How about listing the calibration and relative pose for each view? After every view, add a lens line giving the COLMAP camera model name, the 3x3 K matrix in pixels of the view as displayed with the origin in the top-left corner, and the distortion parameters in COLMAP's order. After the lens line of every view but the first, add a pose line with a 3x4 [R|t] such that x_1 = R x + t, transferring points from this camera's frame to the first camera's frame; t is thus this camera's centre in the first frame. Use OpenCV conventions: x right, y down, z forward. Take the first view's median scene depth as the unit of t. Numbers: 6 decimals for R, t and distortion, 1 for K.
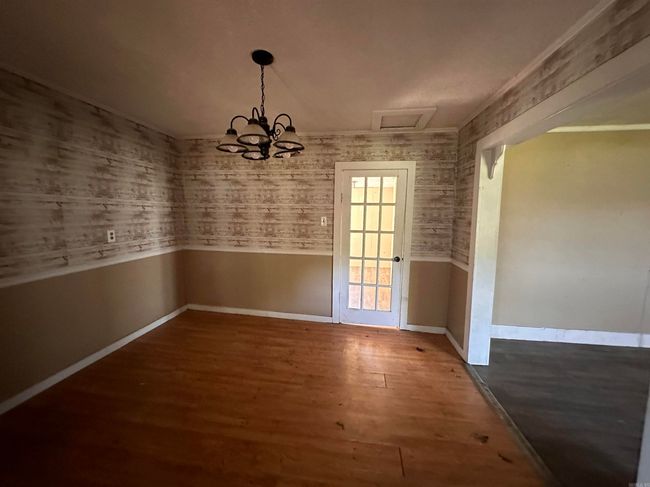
lens RADIAL K [[262.9, 0, 323.3], [0, 262.9, 242.8], [0, 0, 1]] dist [0.001397, 0.000022]
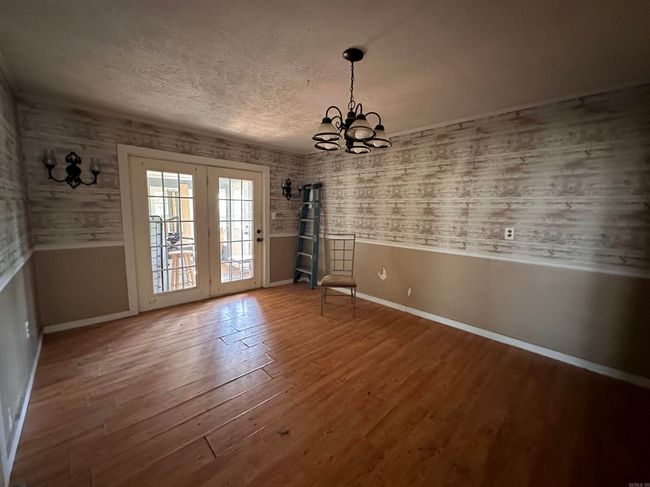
lens RADIAL K [[262.9, 0, 325.5], [0, 262.9, 240.8], [0, 0, 1]] dist [0.001397, 0.000022]
pose [[-0.608651, 0.080771, -0.789316, 0.481594], [-0.110644, 0.976445, 0.185239, -0.116845], [0.785685, 0.200079, -0.585377, 1.113822]]
